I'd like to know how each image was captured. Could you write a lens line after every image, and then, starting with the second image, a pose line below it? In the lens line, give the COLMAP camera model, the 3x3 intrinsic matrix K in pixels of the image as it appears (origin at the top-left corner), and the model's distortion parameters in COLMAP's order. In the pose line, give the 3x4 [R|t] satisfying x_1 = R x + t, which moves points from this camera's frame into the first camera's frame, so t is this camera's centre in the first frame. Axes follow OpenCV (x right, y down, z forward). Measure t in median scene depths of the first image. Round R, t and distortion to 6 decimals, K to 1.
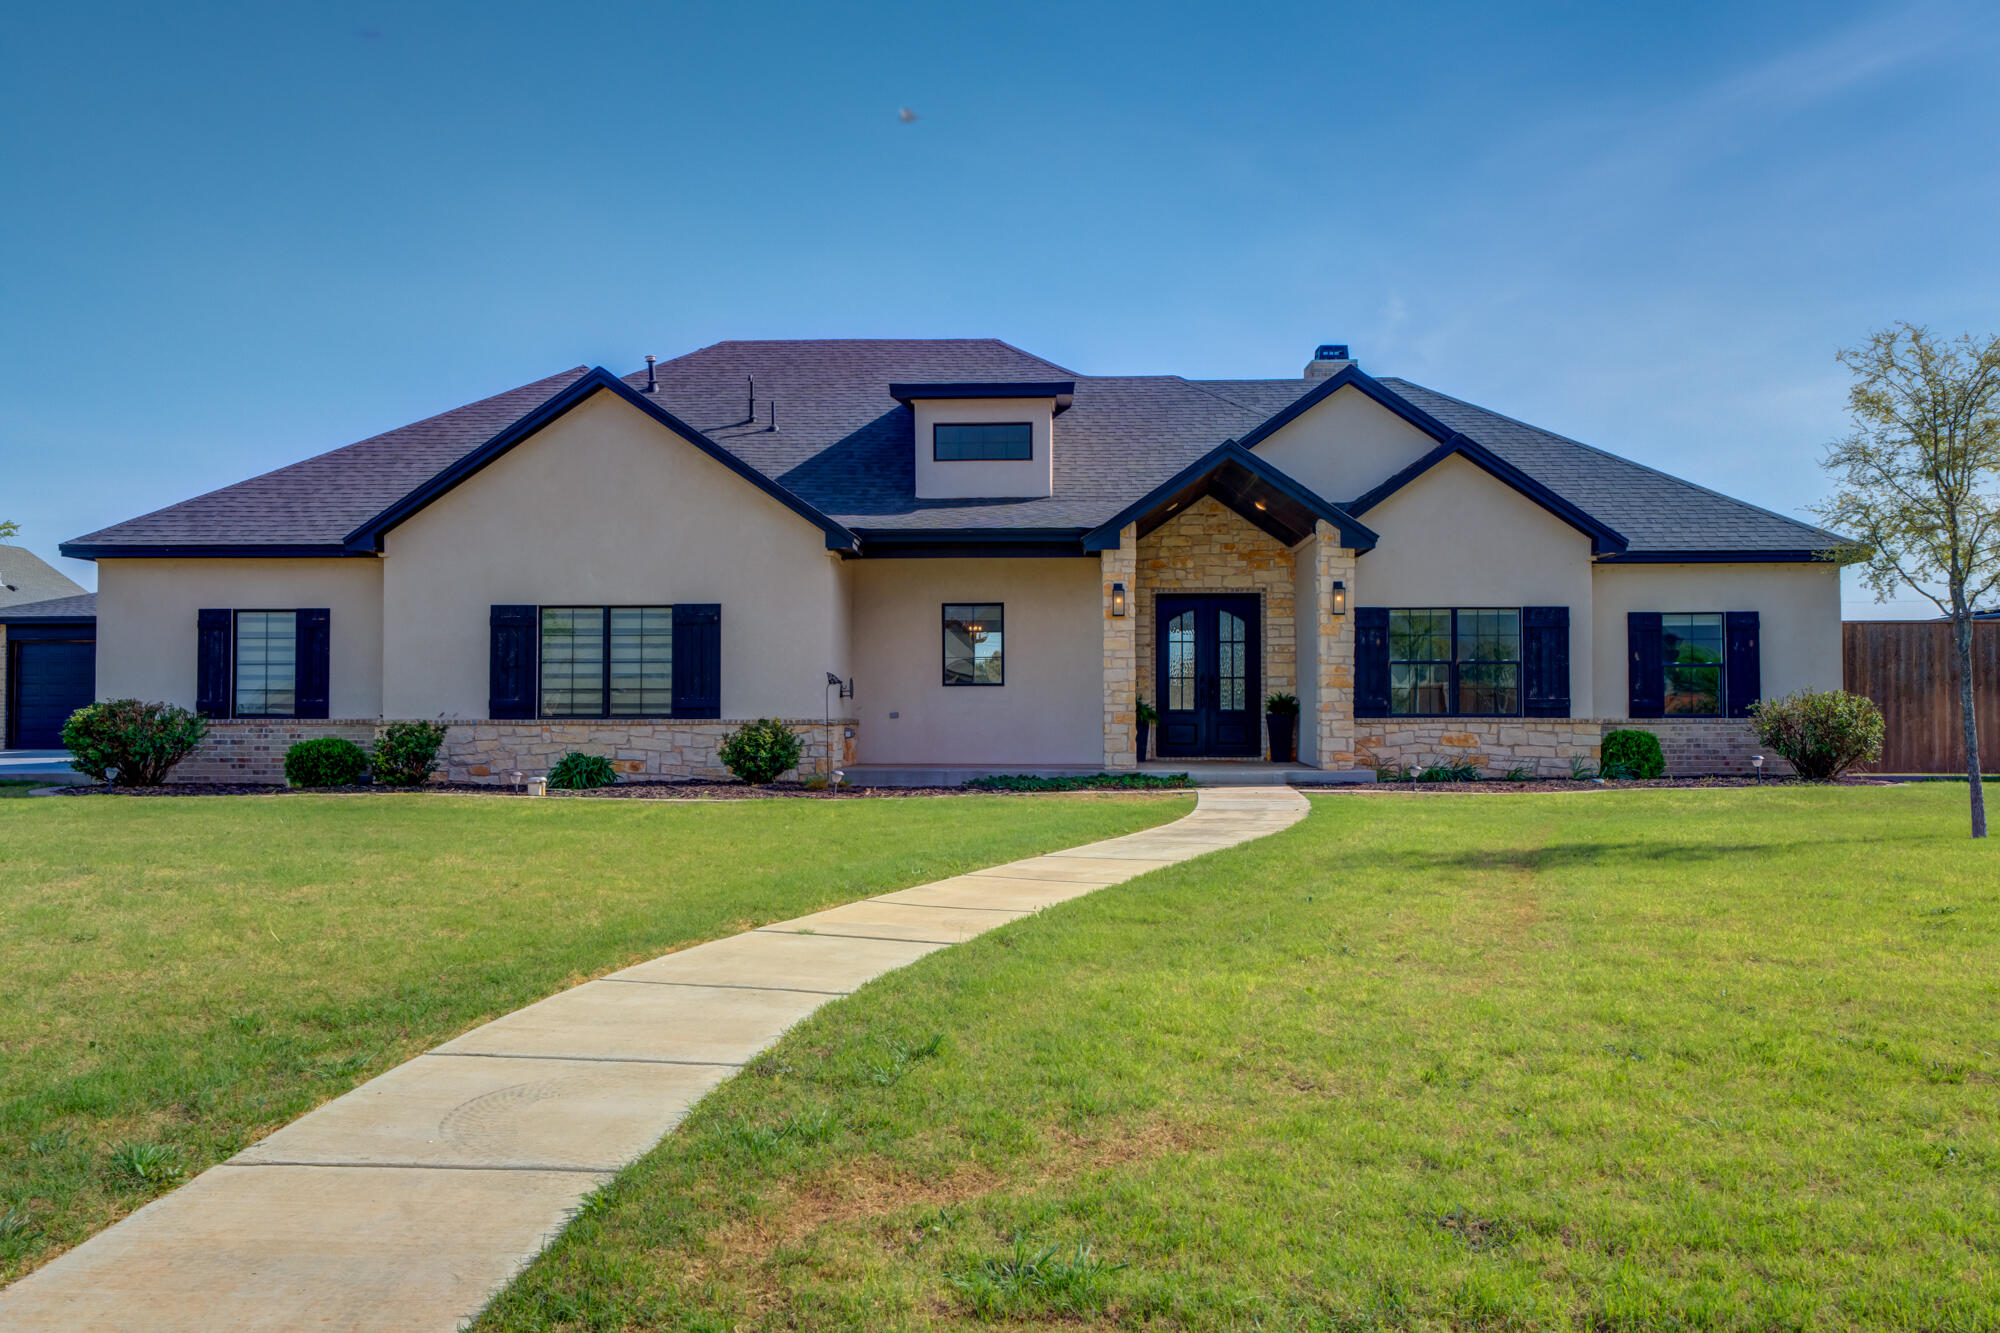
lens RADIAL K [[1581.9, 0, 999.9], [0, 1581.9, 670.6], [0, 0, 1]] dist [-0.040943, -0.002032]
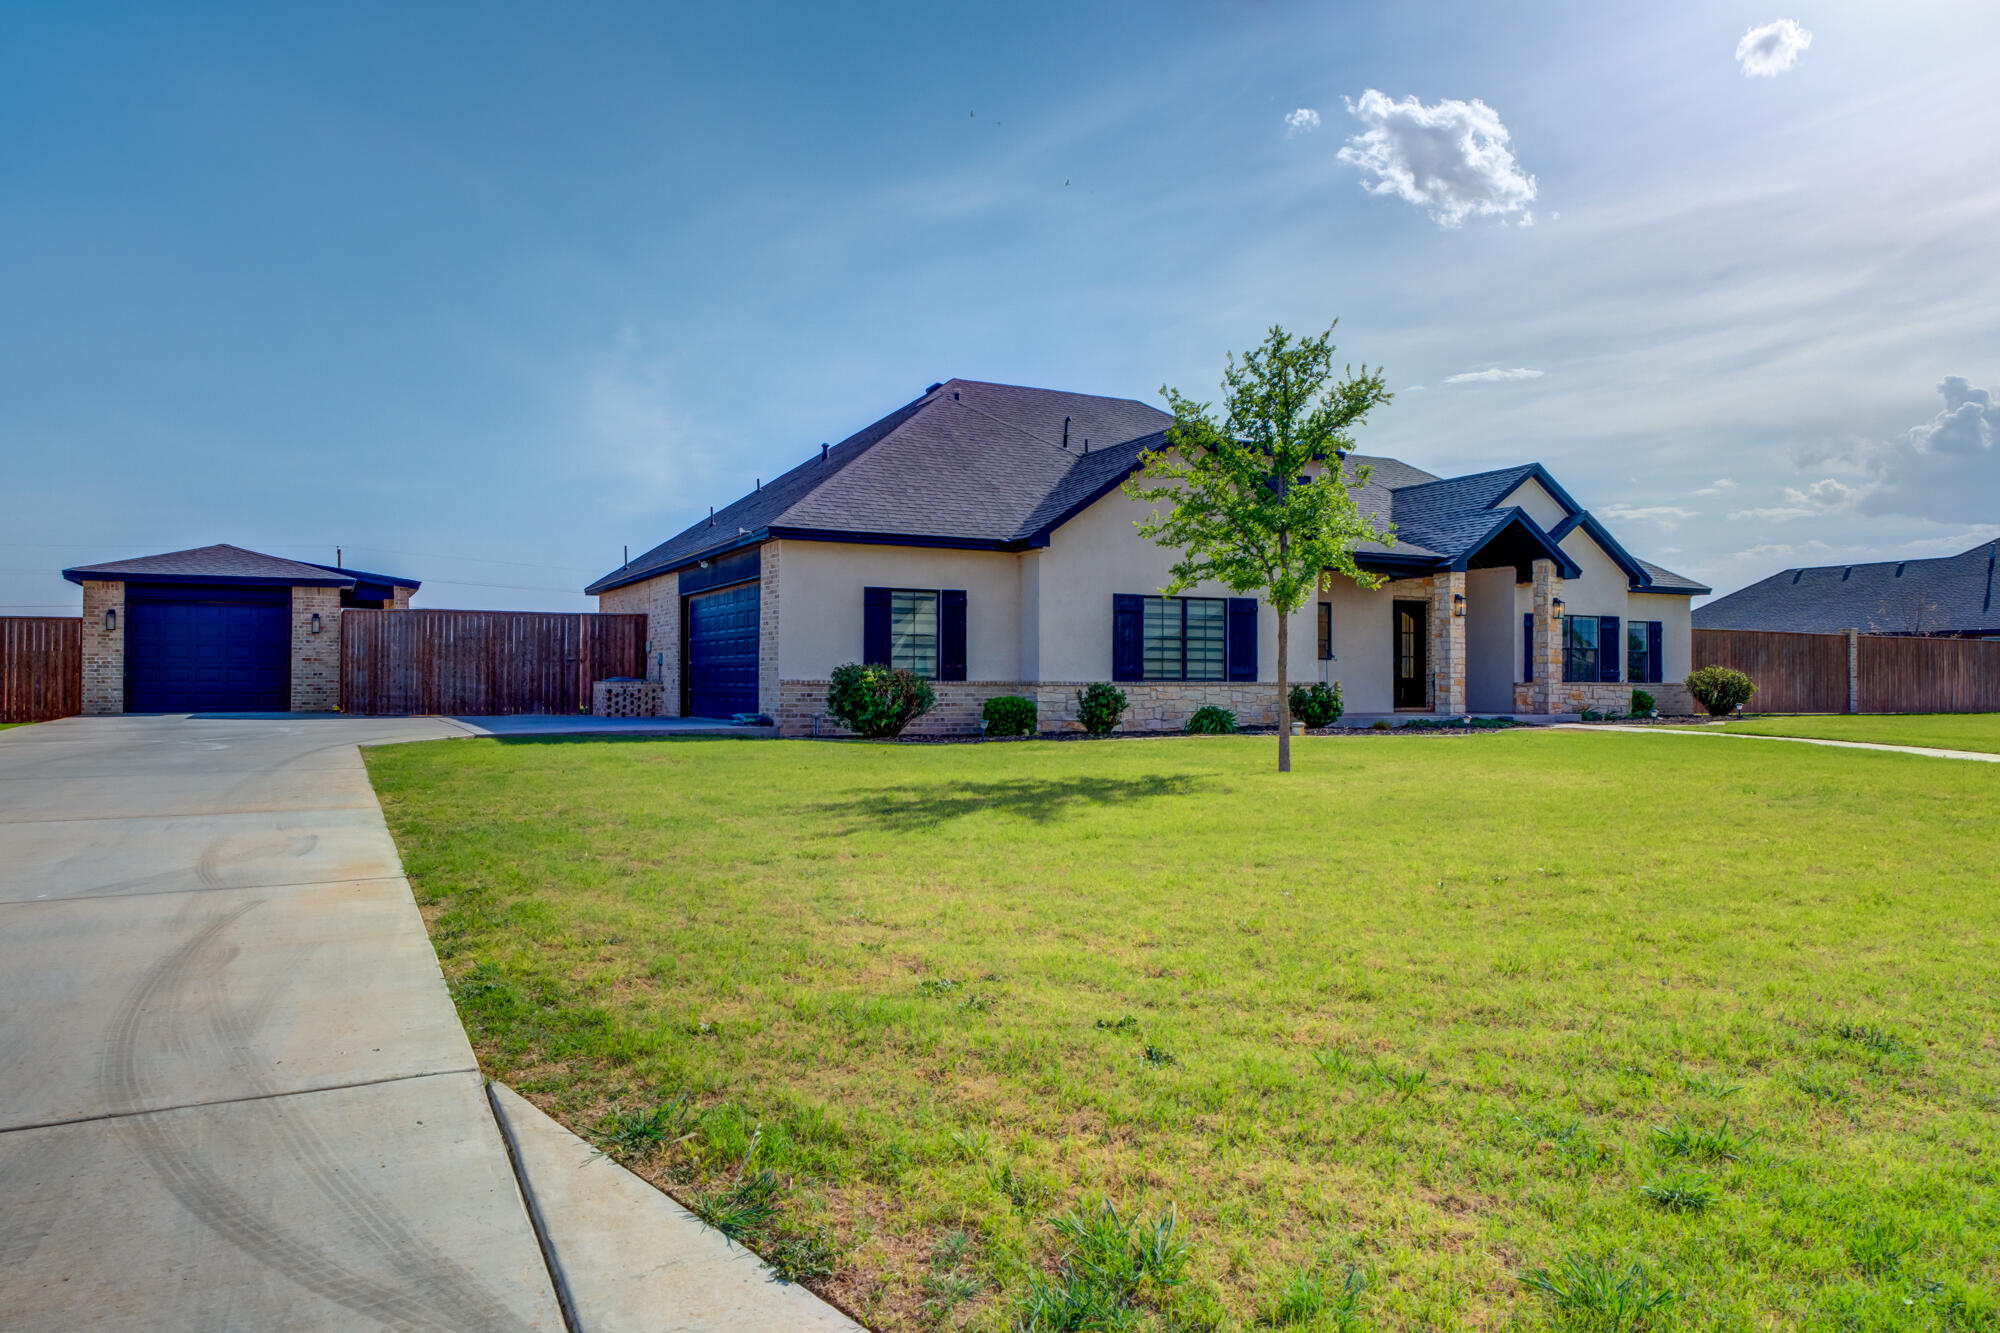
lens RADIAL K [[1381.3, 0, 1001.1], [0, 1381.3, 665.1], [0, 0, 1]] dist [-0.043355, -0.000573]
pose [[0.870284, 0.009241, 0.492464, -0.964765], [-0.015482, 0.999843, 0.008598, 0.008835], [-0.492308, -0.015107, 0.870290, 0.050389]]
